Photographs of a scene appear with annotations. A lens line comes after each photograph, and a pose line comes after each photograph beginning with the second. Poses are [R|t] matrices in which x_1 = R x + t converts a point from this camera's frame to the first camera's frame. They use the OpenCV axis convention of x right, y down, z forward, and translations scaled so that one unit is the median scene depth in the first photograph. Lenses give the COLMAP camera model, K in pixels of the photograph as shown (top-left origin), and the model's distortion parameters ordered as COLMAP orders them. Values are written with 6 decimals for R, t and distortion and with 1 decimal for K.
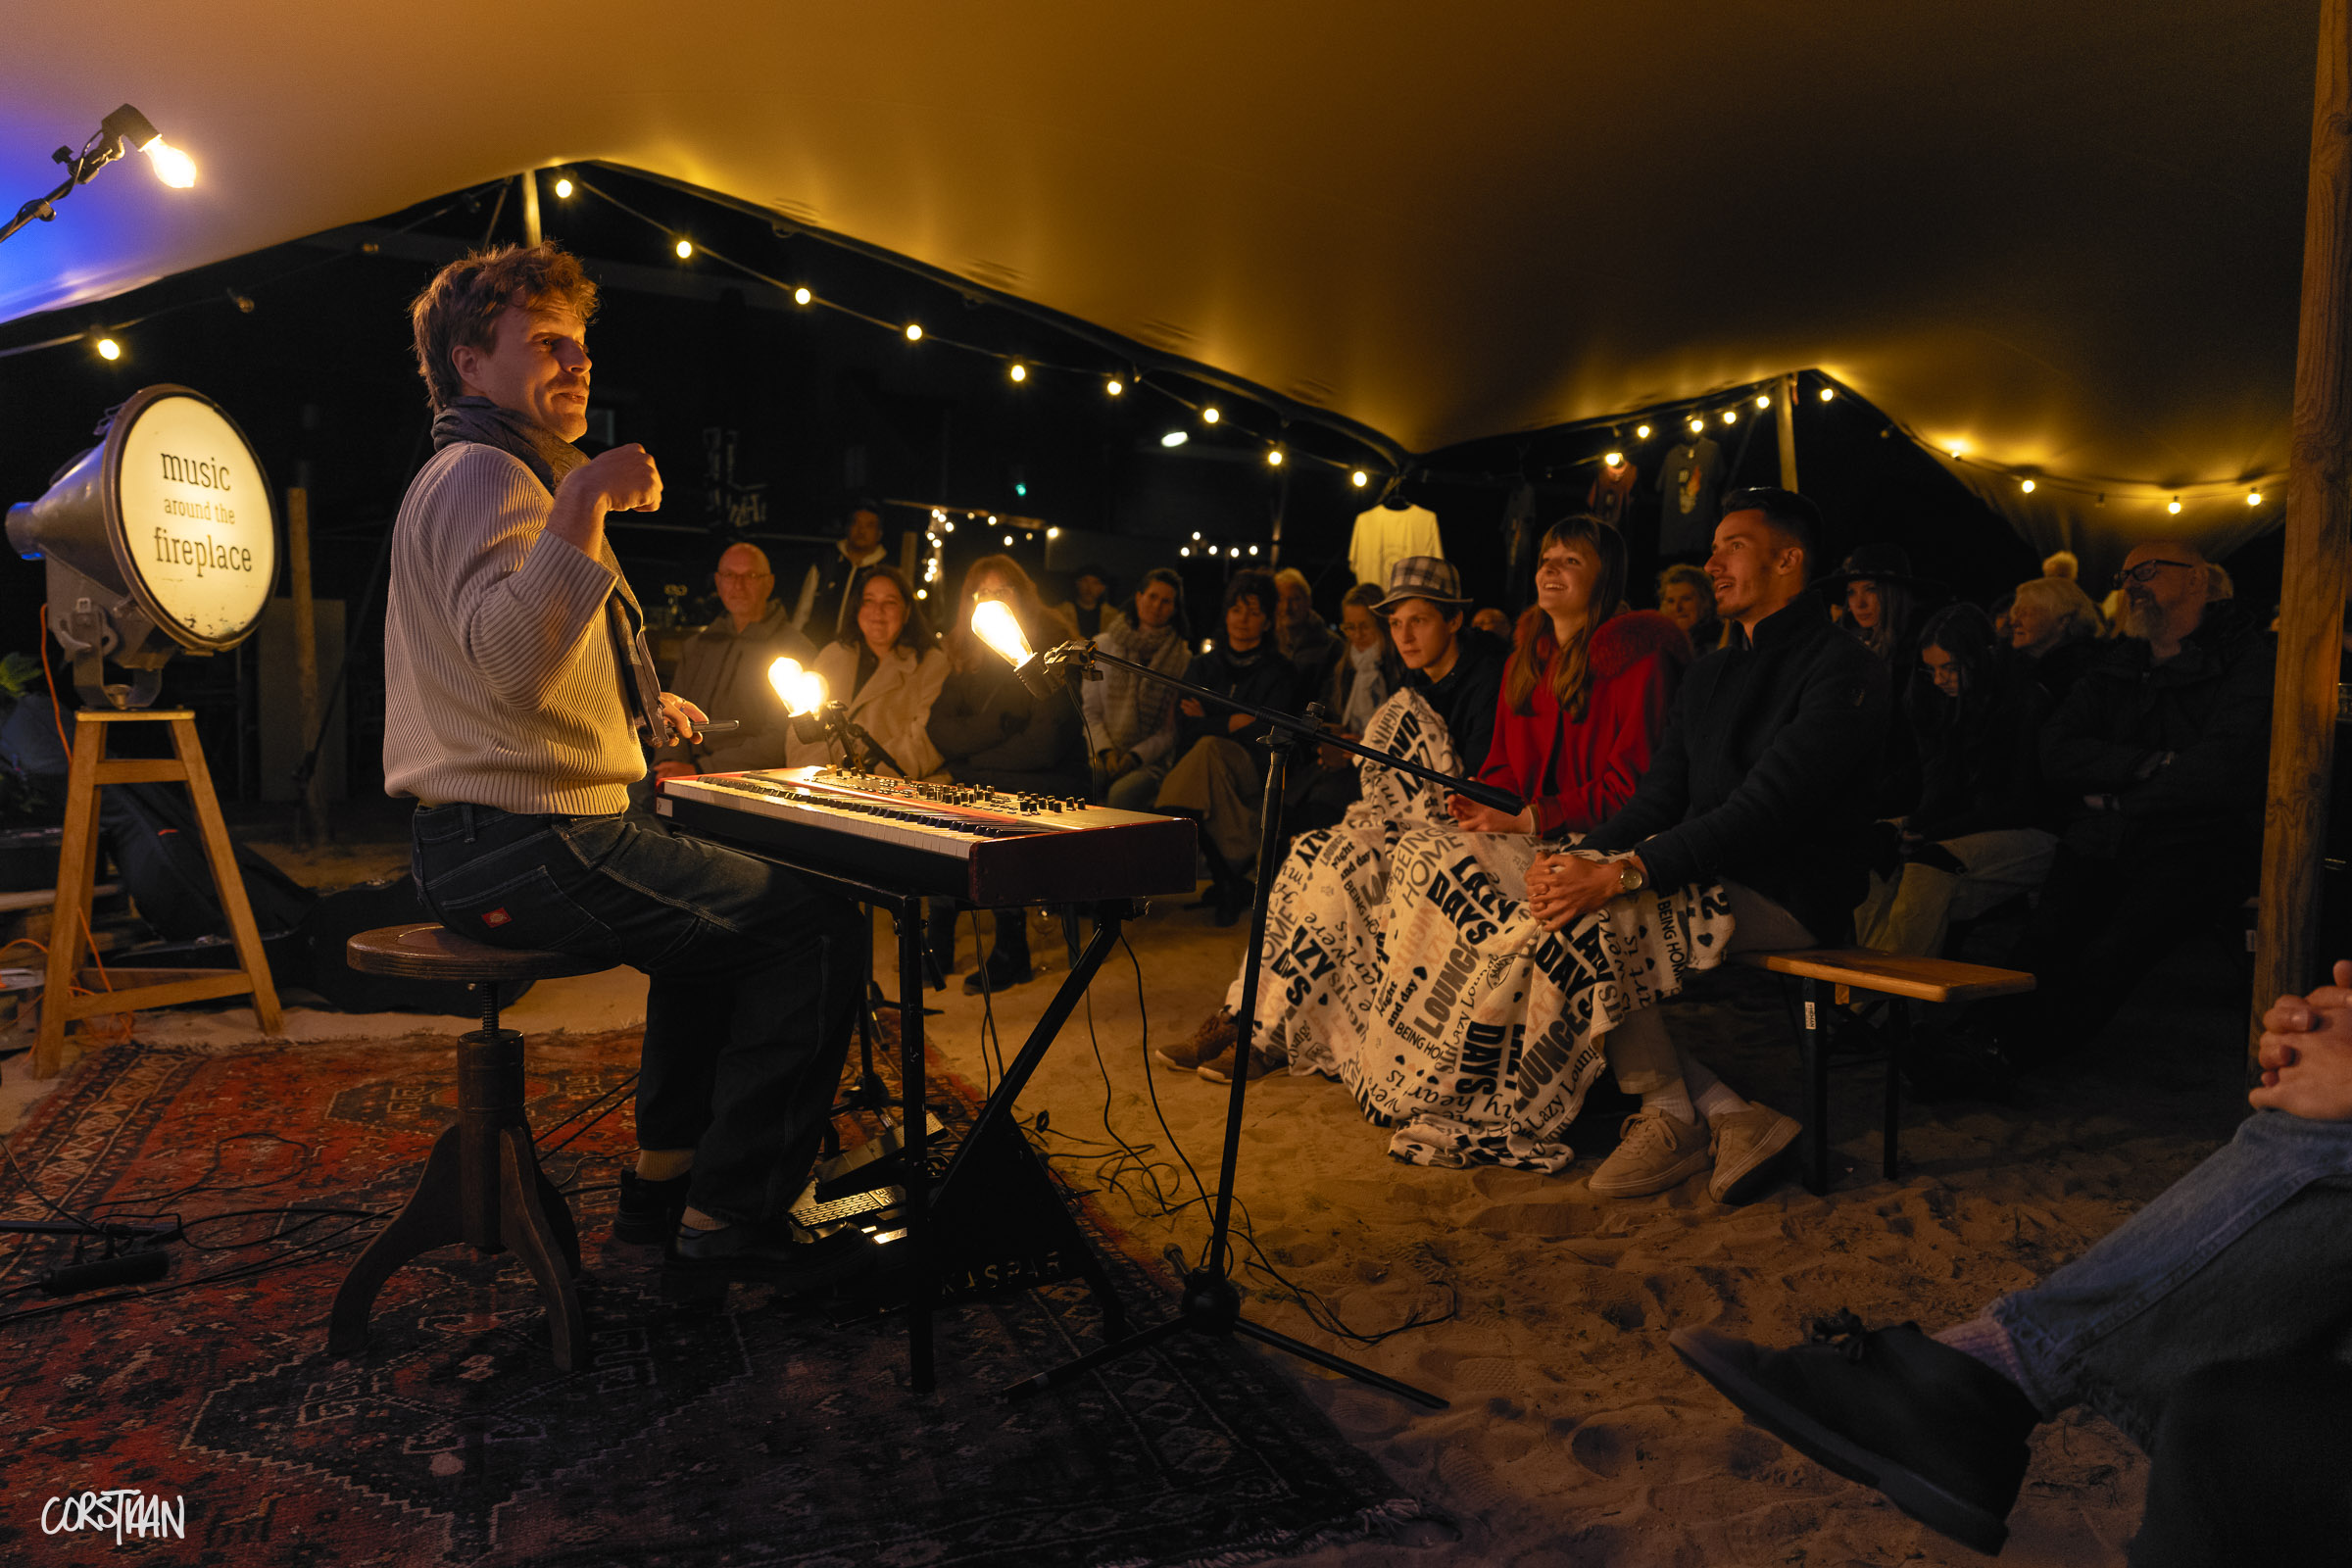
lens RADIAL K [[1599.0, 0, 1123.0], [0, 1599.0, 803.3], [0, 0, 1]] dist [-0.019259, 0.014113]
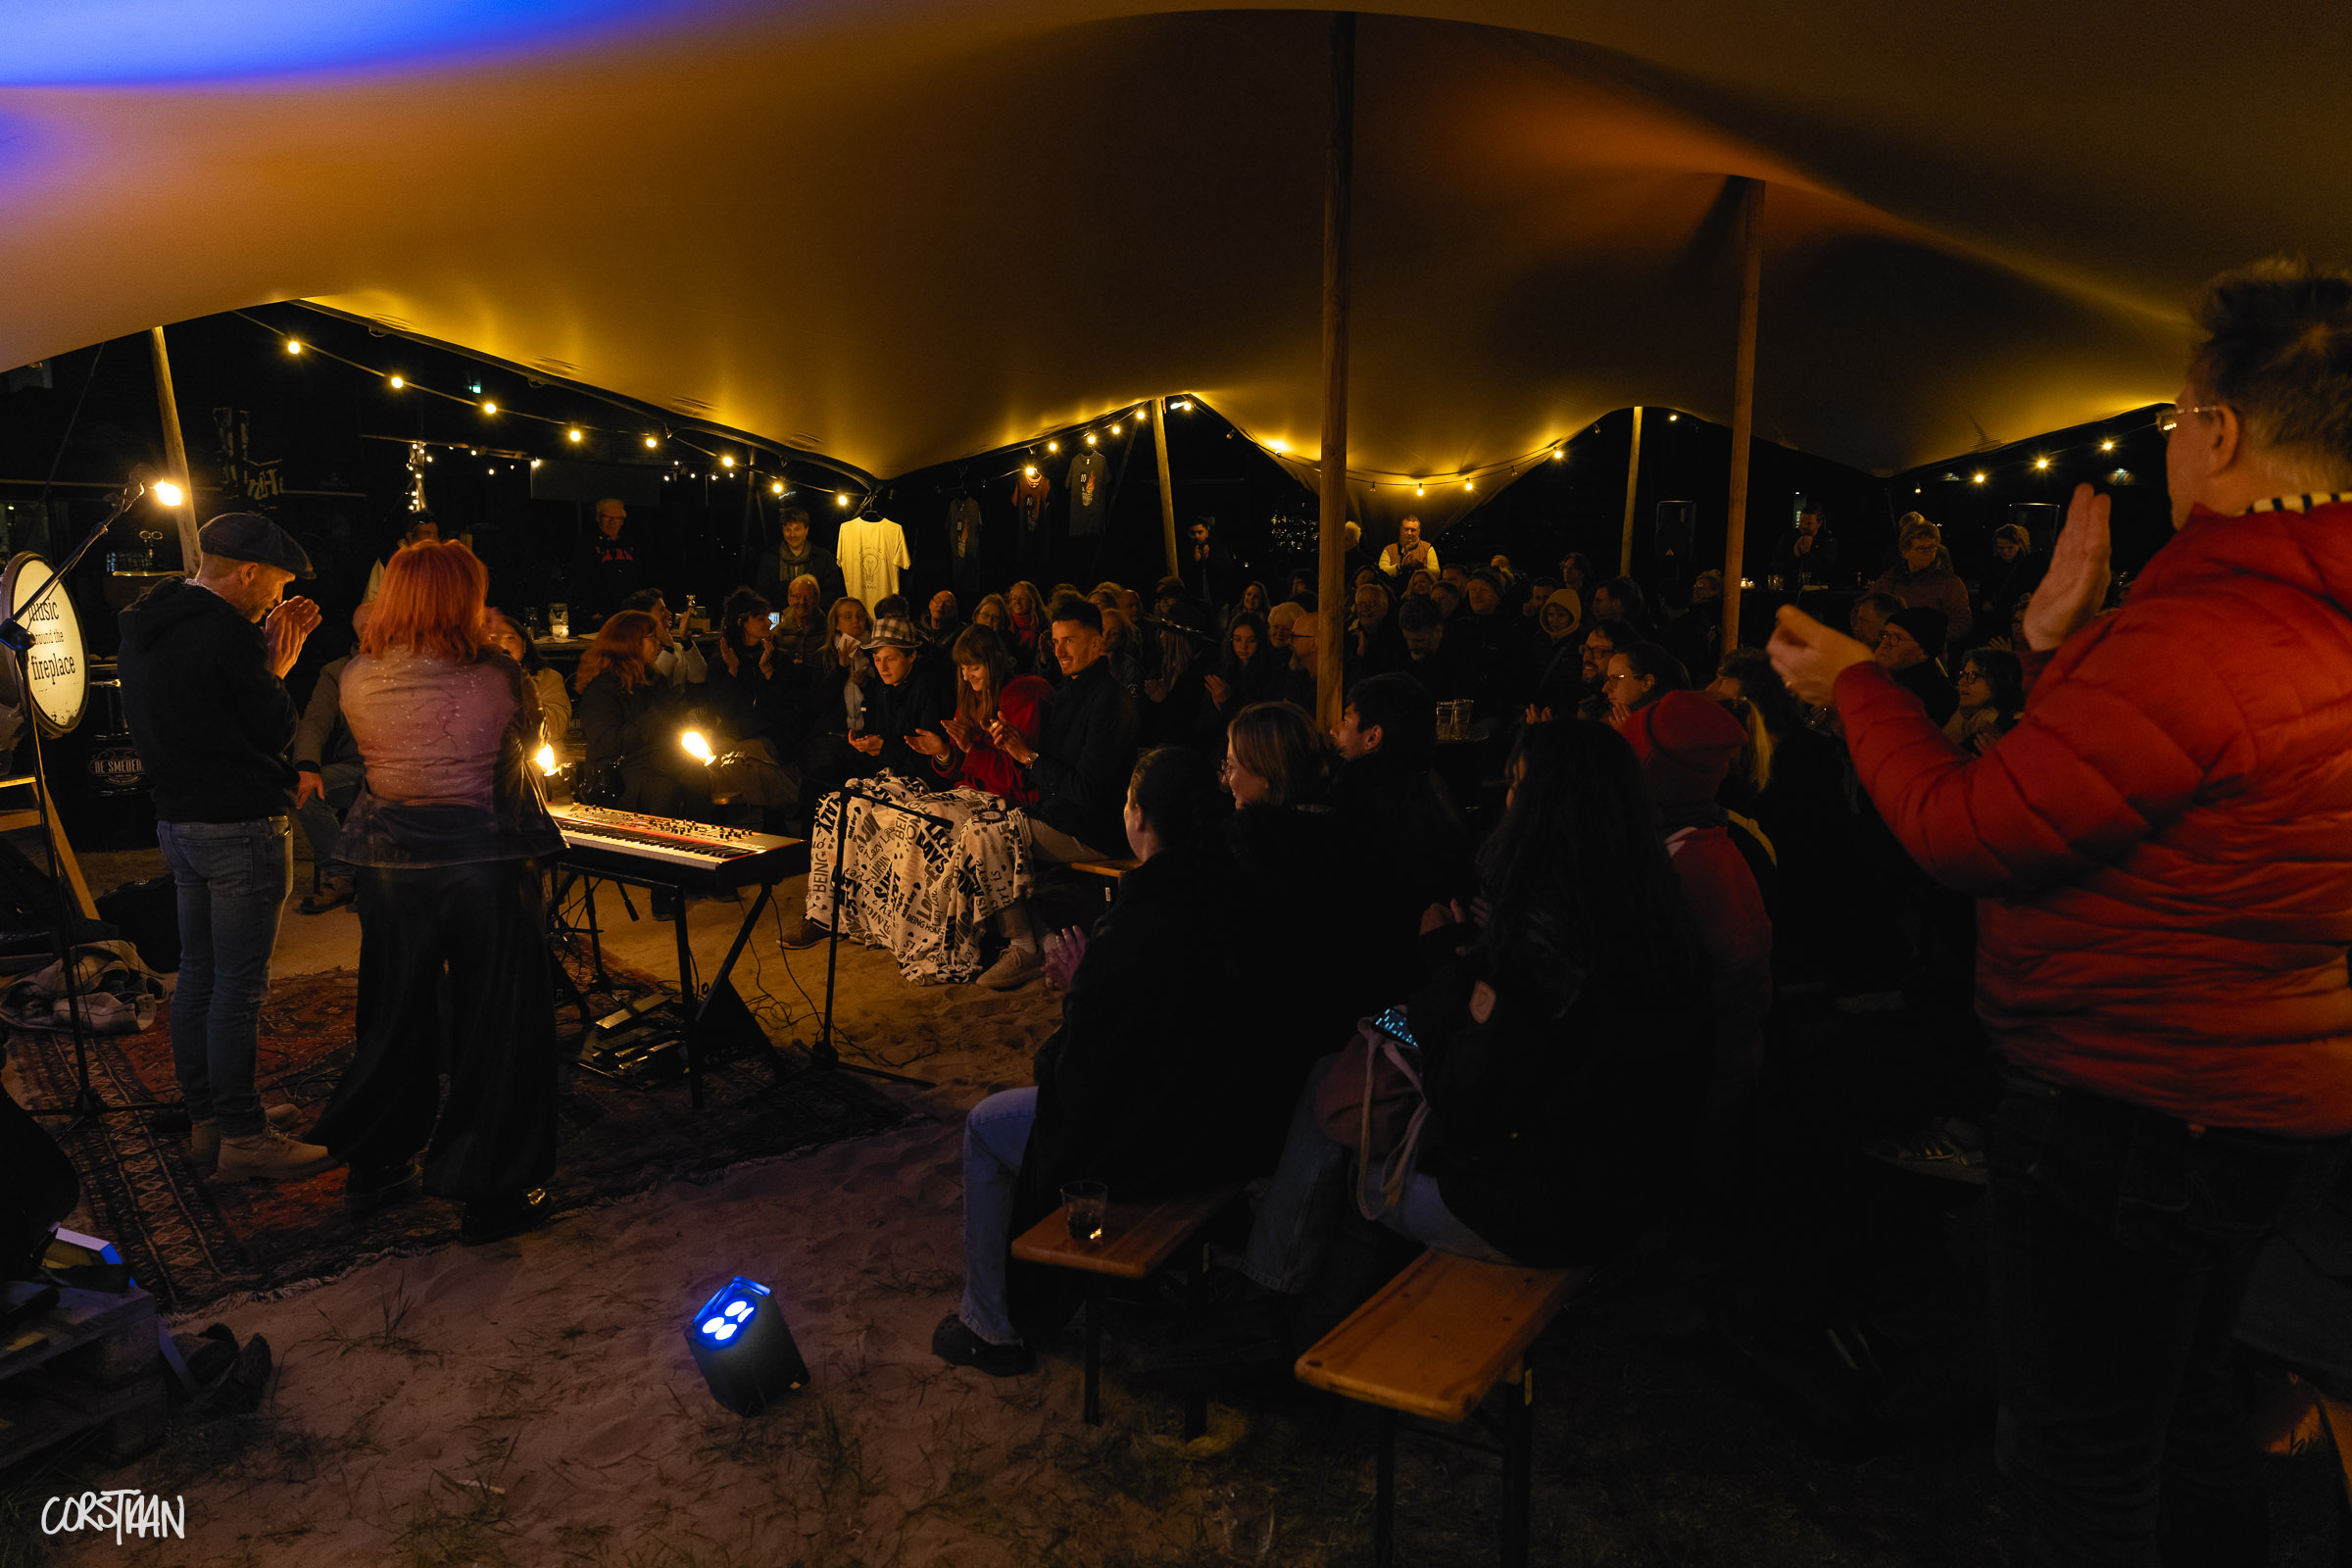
lens RADIAL K [[1584.5, 0, 1171.6], [0, 1584.5, 786.0], [0, 0, 1]] dist [-0.009286, -0.001189]
pose [[0.936231, -0.065485, 0.345229, -0.130109], [0.040604, 0.996061, 0.078823, -0.118427], [-0.349031, -0.059779, 0.935202, -0.673301]]
